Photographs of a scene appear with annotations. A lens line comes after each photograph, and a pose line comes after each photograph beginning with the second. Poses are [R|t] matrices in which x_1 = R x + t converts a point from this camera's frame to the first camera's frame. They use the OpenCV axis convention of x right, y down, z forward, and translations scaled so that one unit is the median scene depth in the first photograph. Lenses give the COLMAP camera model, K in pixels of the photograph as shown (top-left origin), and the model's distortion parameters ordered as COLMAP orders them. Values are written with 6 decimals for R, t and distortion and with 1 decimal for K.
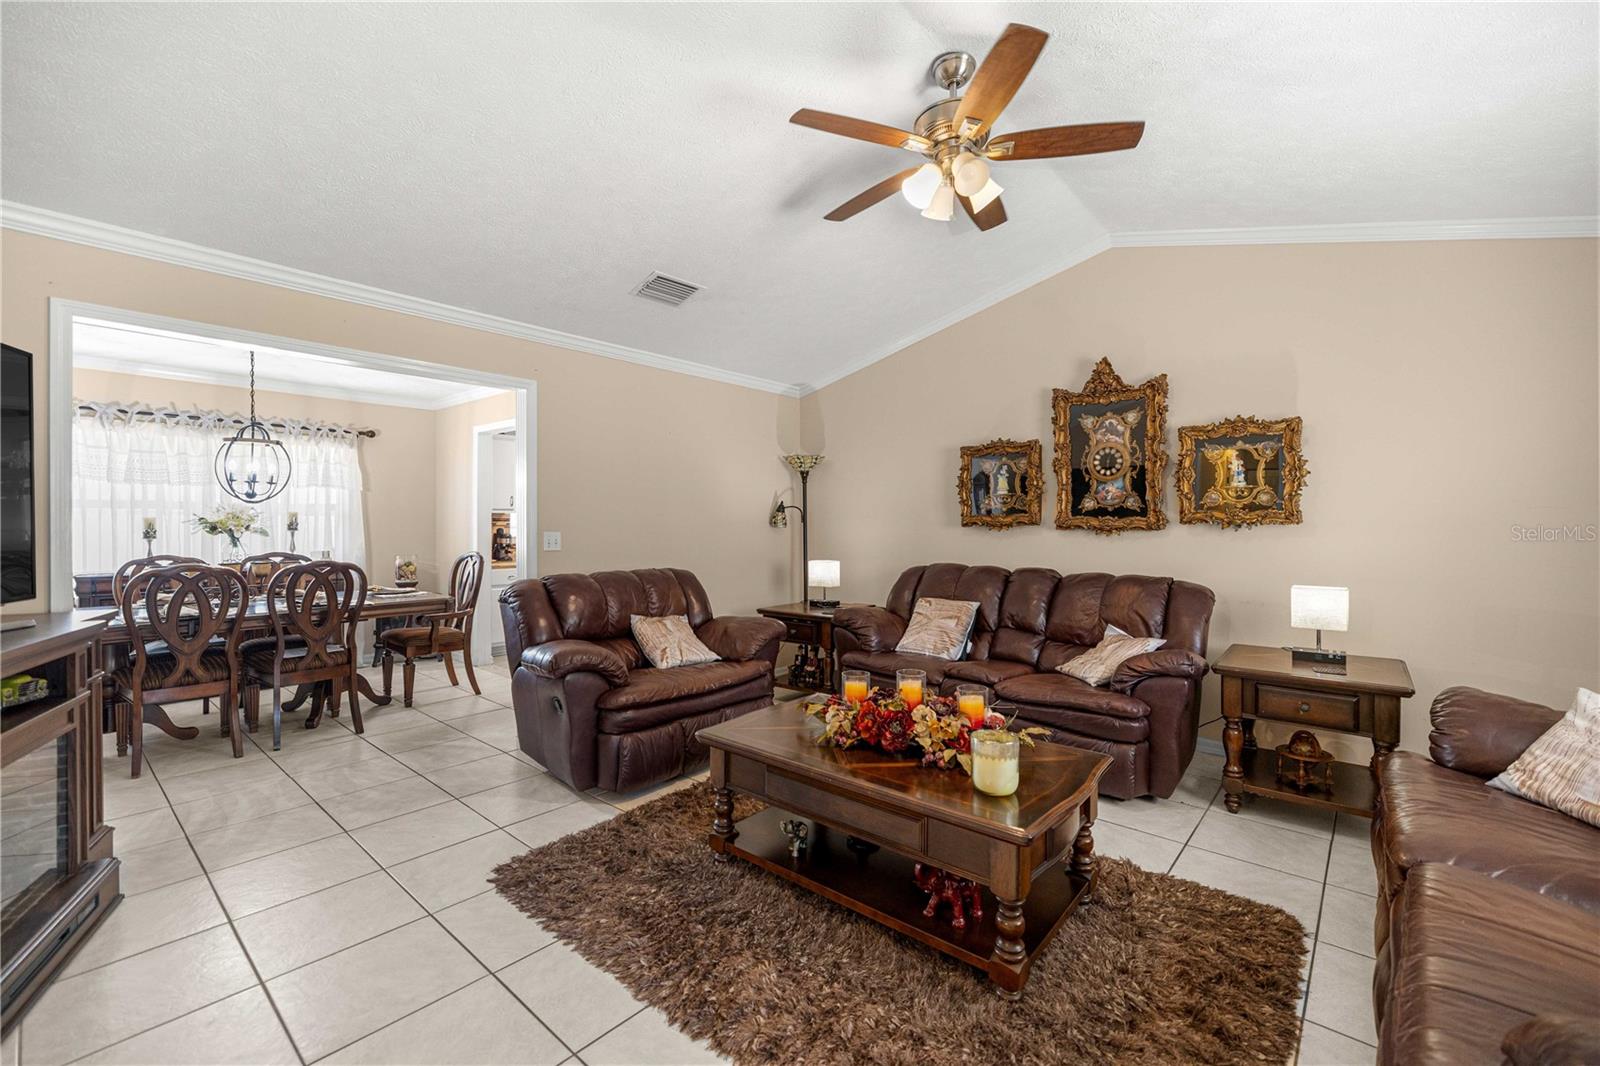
lens RADIAL K [[673.1, 0, 797.4], [0, 673.1, 522.9], [0, 0, 1]] dist [-0.000284, 0.000323]
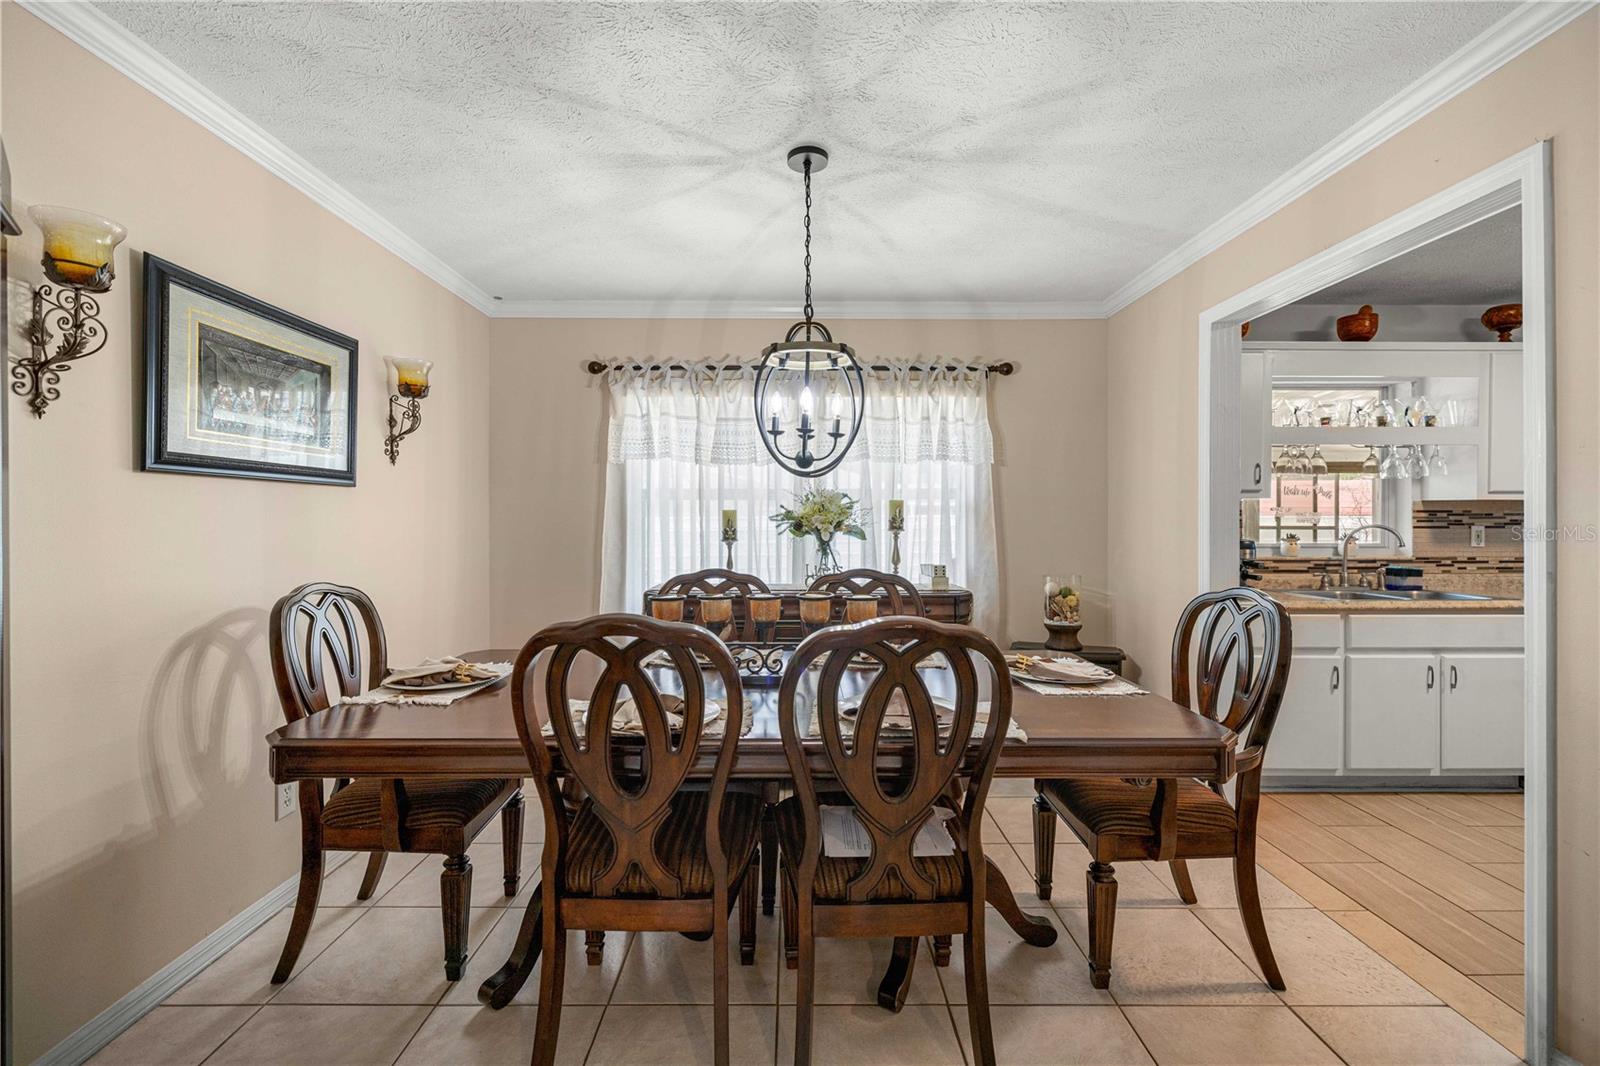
lens RADIAL K [[673.1, 0, 797.4], [0, 673.1, 522.9], [0, 0, 1]] dist [-0.000284, 0.000323]
pose [[0.658731, -0.000249, -0.752379, -0.377945], [-0.000953, 0.999999, -0.001165, 0.005576], [0.752378, 0.001484, 0.658730, 0.576340]]
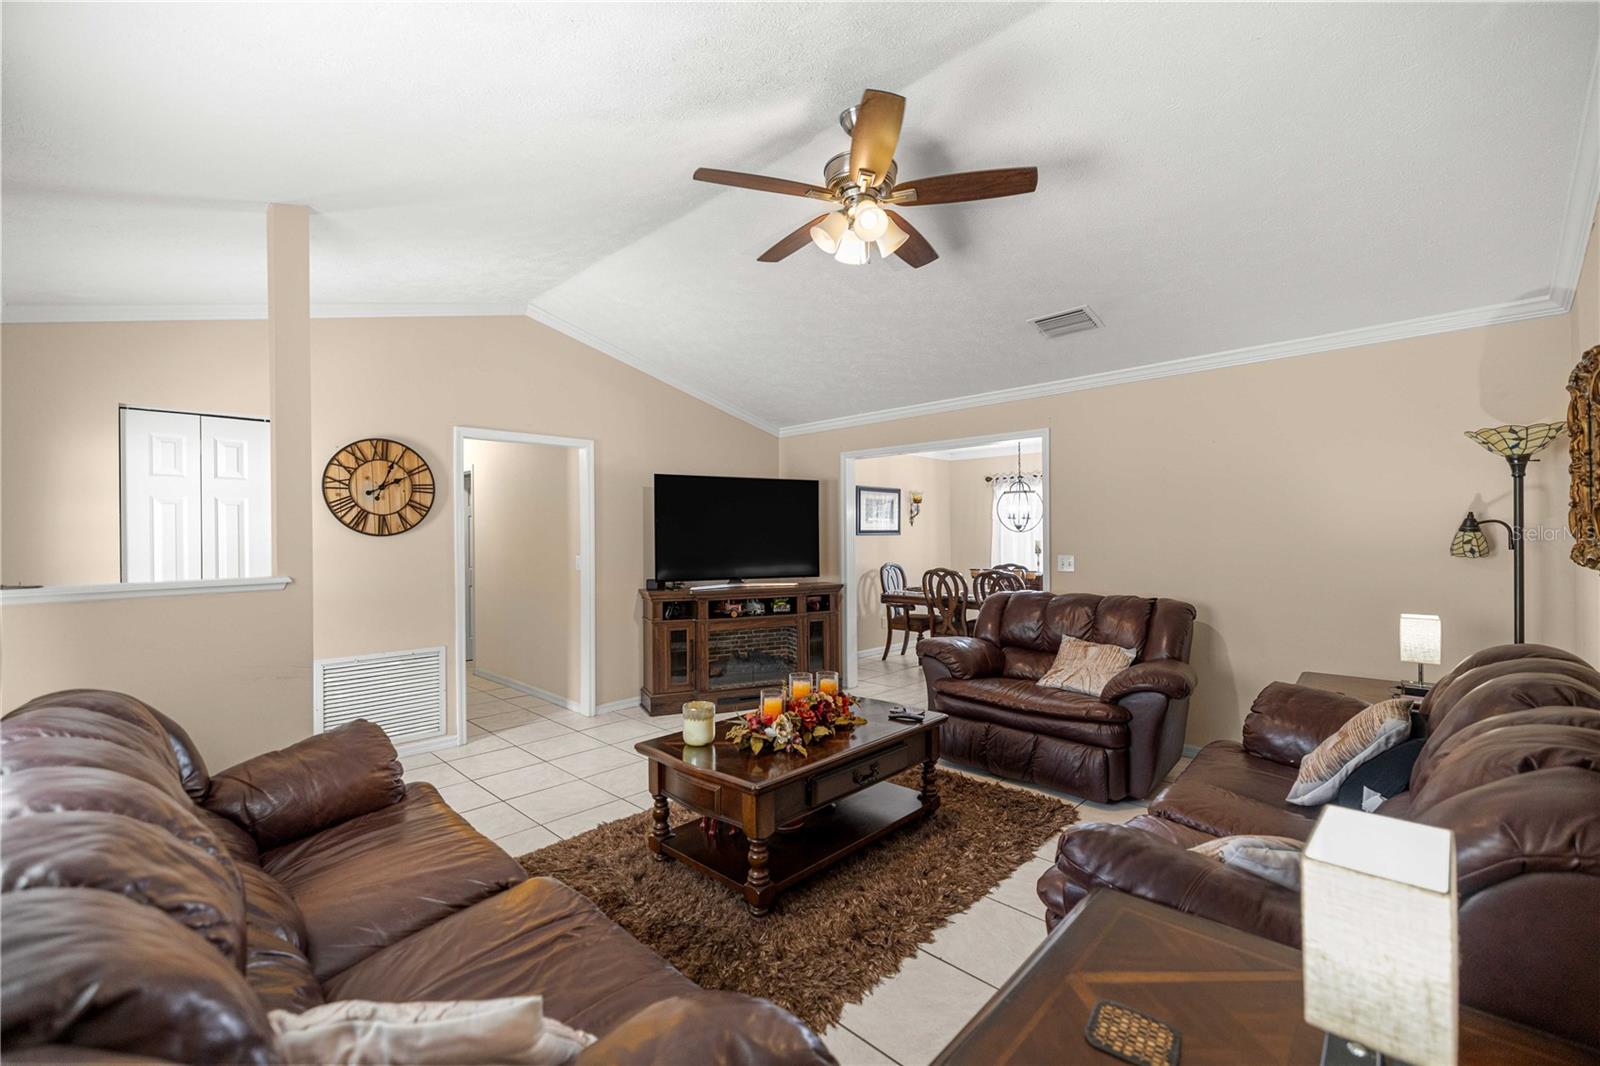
lens RADIAL K [[673.1, 0, 797.4], [0, 673.1, 522.9], [0, 0, 1]] dist [-0.000284, 0.000323]
pose [[-0.058587, -0.023768, -0.997999, 0.667442], [0.003618, 0.999705, -0.024021, -0.012563], [0.998276, -0.005018, -0.058483, 0.505952]]
